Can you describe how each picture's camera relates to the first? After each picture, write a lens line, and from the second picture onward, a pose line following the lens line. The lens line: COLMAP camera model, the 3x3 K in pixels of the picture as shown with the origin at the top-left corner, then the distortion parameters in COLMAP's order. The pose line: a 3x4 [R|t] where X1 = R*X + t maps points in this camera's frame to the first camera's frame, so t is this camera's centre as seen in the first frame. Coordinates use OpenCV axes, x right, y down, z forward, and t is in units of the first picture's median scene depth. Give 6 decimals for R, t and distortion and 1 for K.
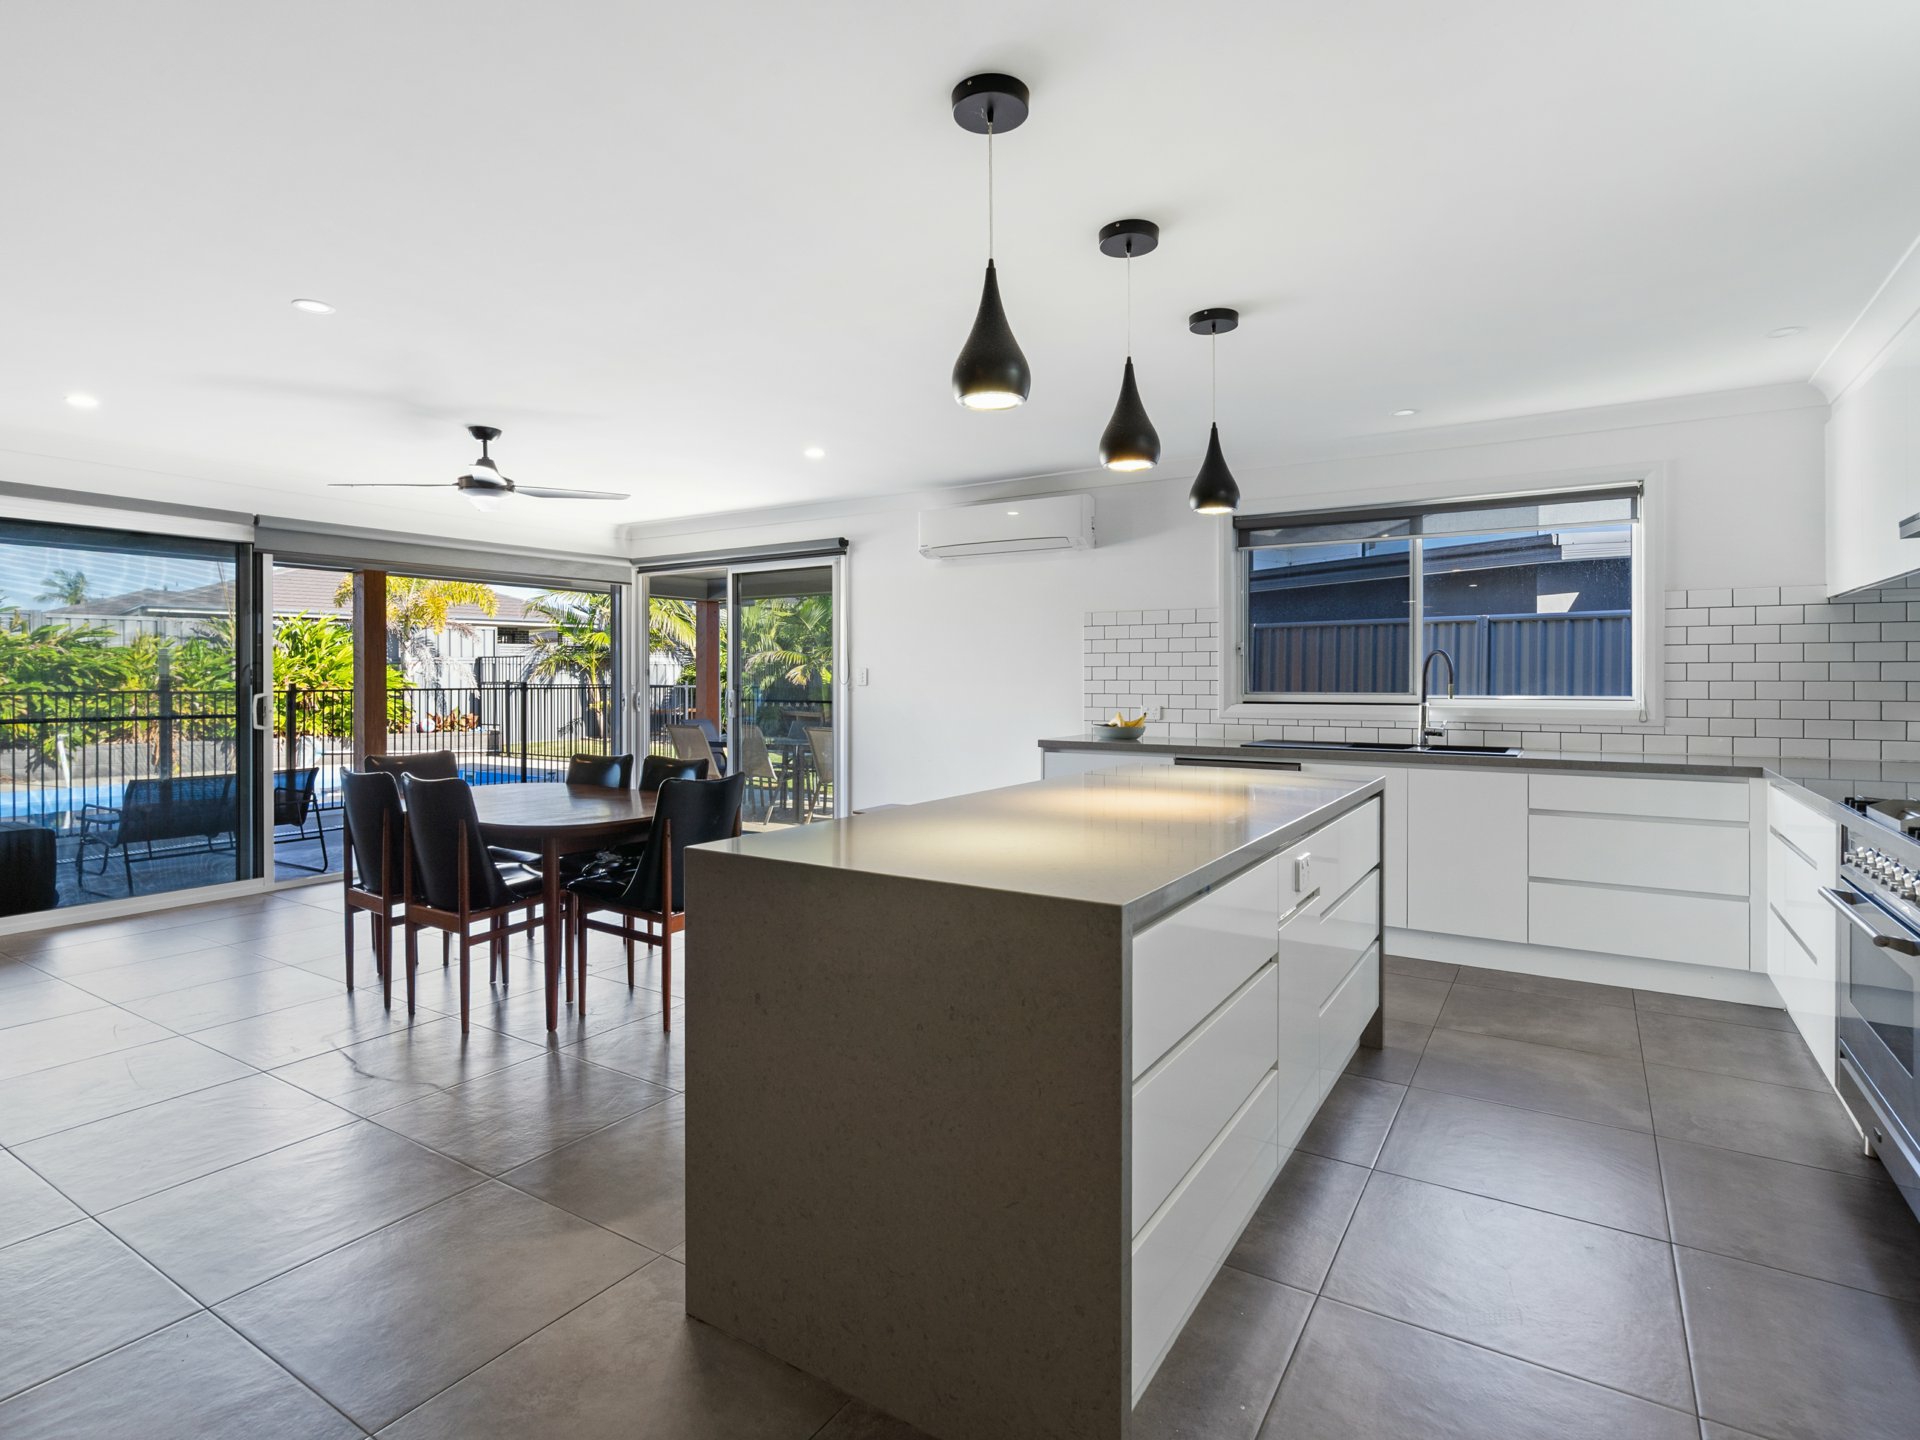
lens RADIAL K [[996.5, 0, 944.4], [0, 996.5, 719.0], [0, 0, 1]] dist [0.000555, -0.000390]
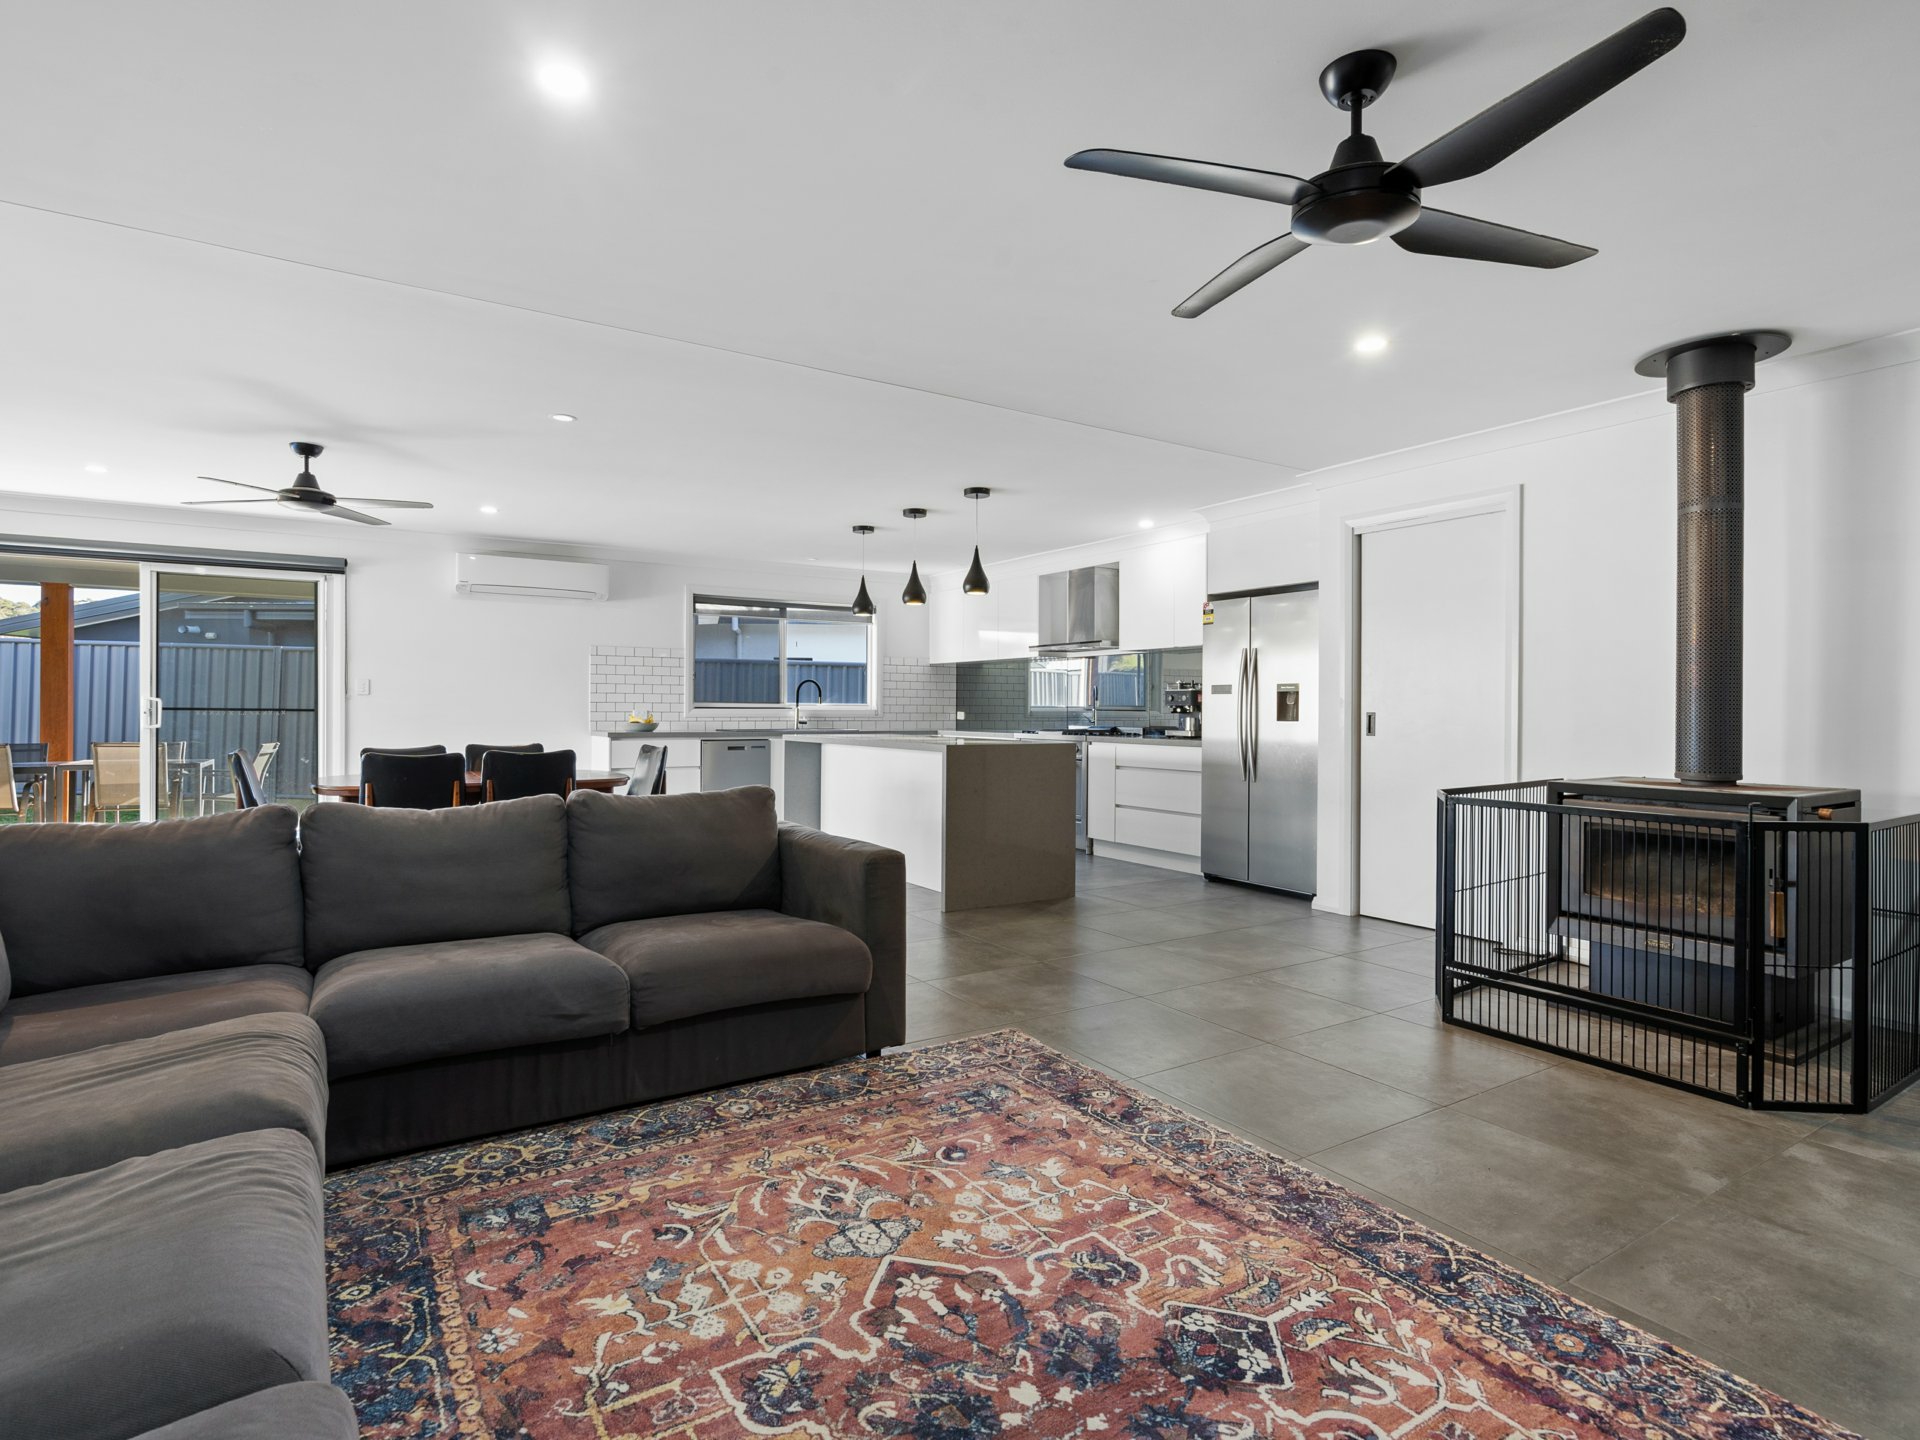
lens RADIAL K [[996.5, 0, 944.4], [0, 996.5, 719.0], [0, 0, 1]] dist [0.000555, -0.000390]
pose [[0.429903, -0.004929, 0.902861, -1.035116], [0.032082, 0.999437, -0.009820, 0.031693], [-0.902305, 0.033187, 0.429819, -0.070355]]
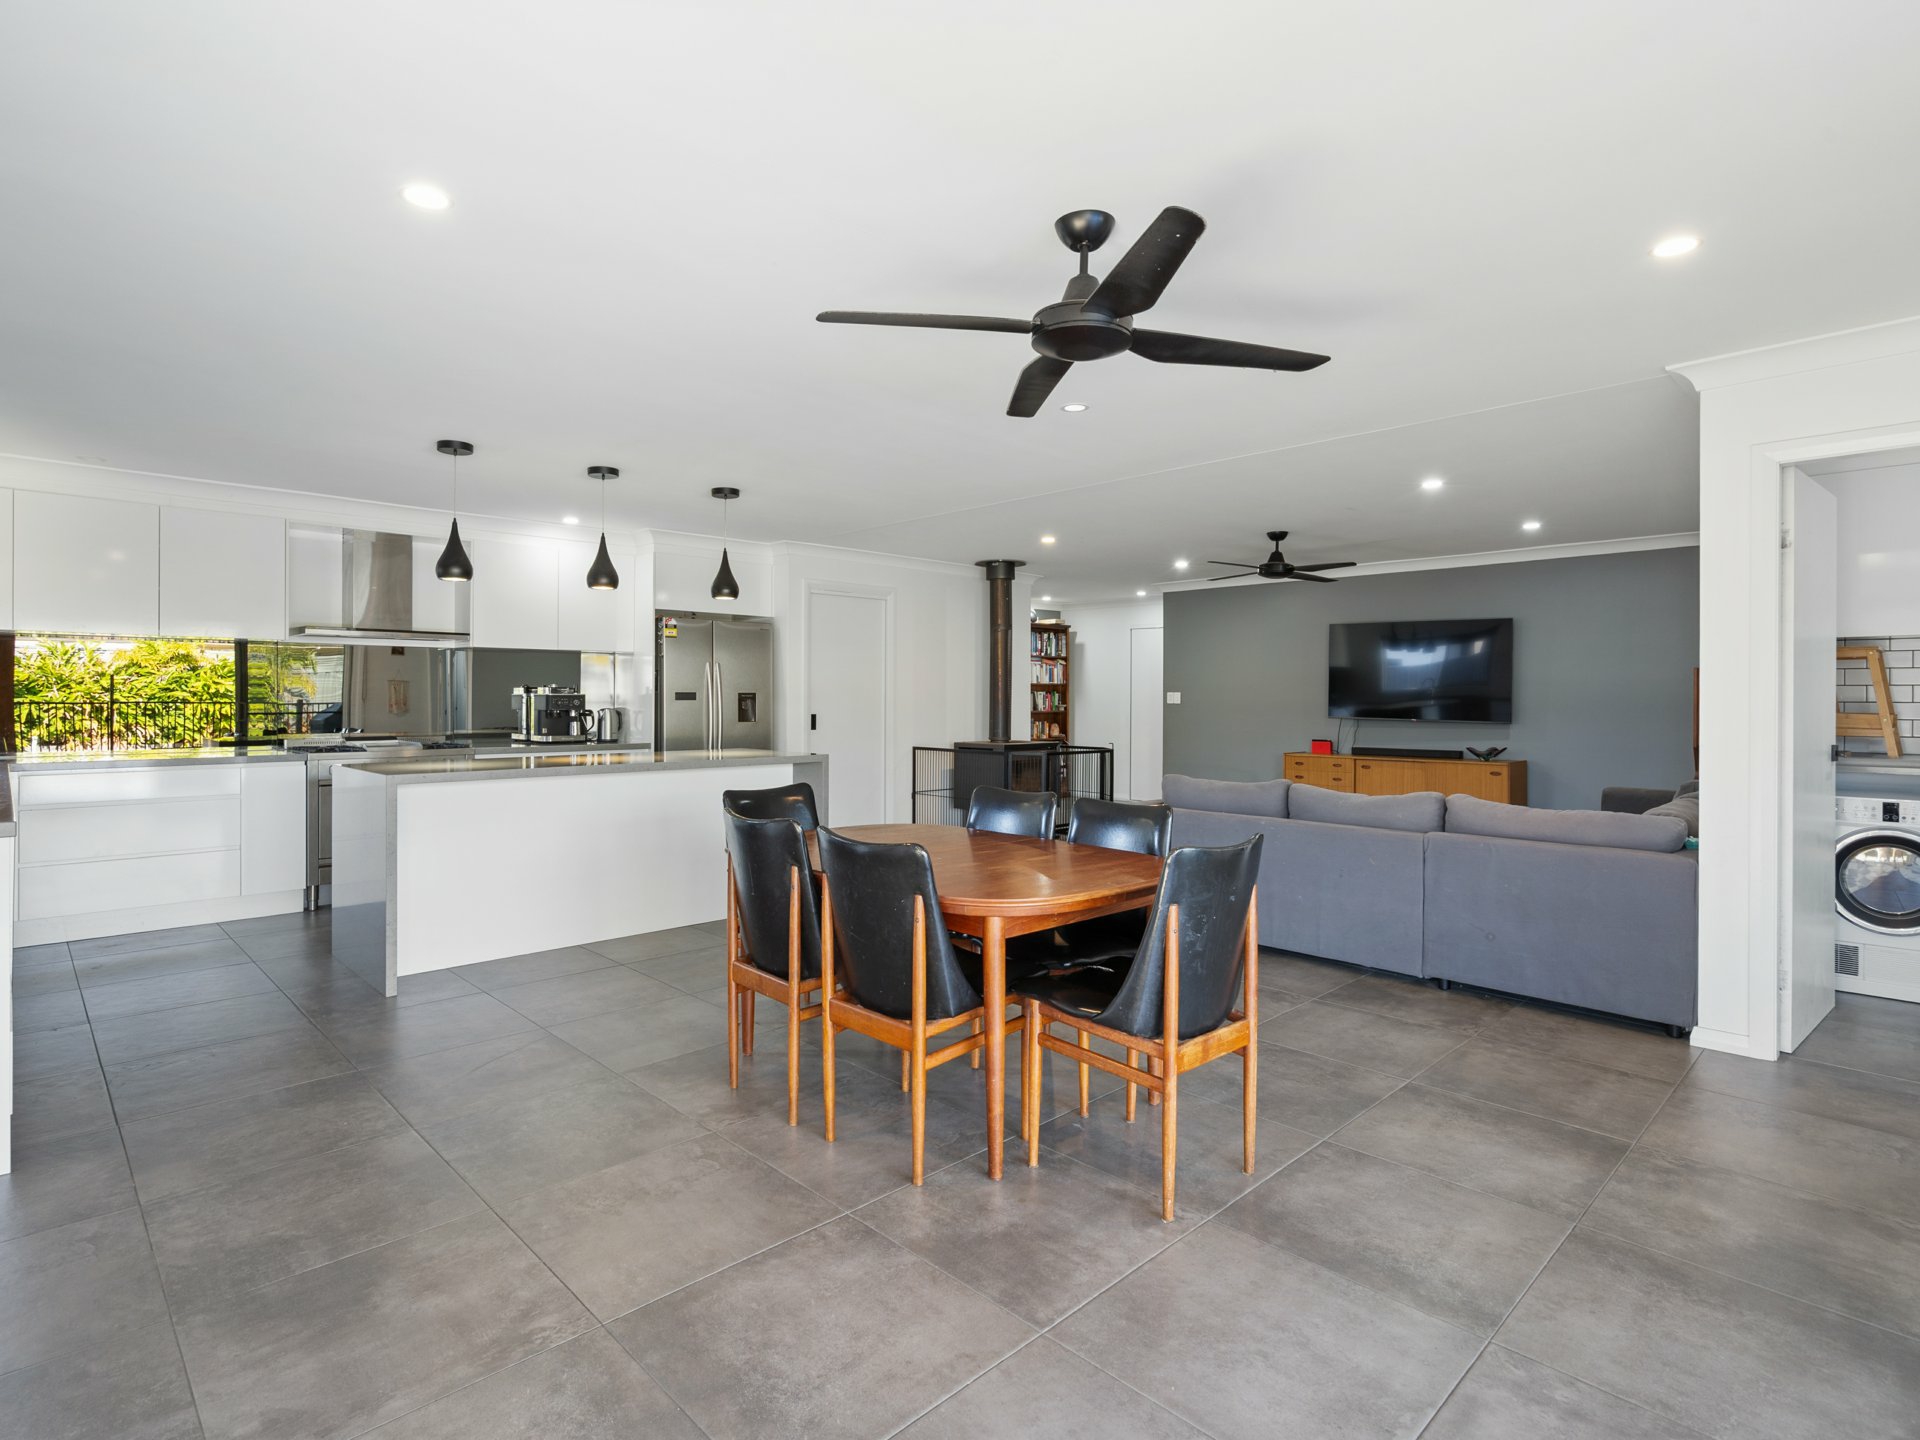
lens RADIAL K [[957.7, 0, 973.2], [0, 957.7, 696.2], [0, 0, 1]] dist [-0.001398, -0.000129]
pose [[-0.974942, 0.001217, 0.222457, -0.484768], [0.010090, 0.999198, 0.038752, -0.052600], [-0.222232, 0.040025, -0.974172, 1.361229]]
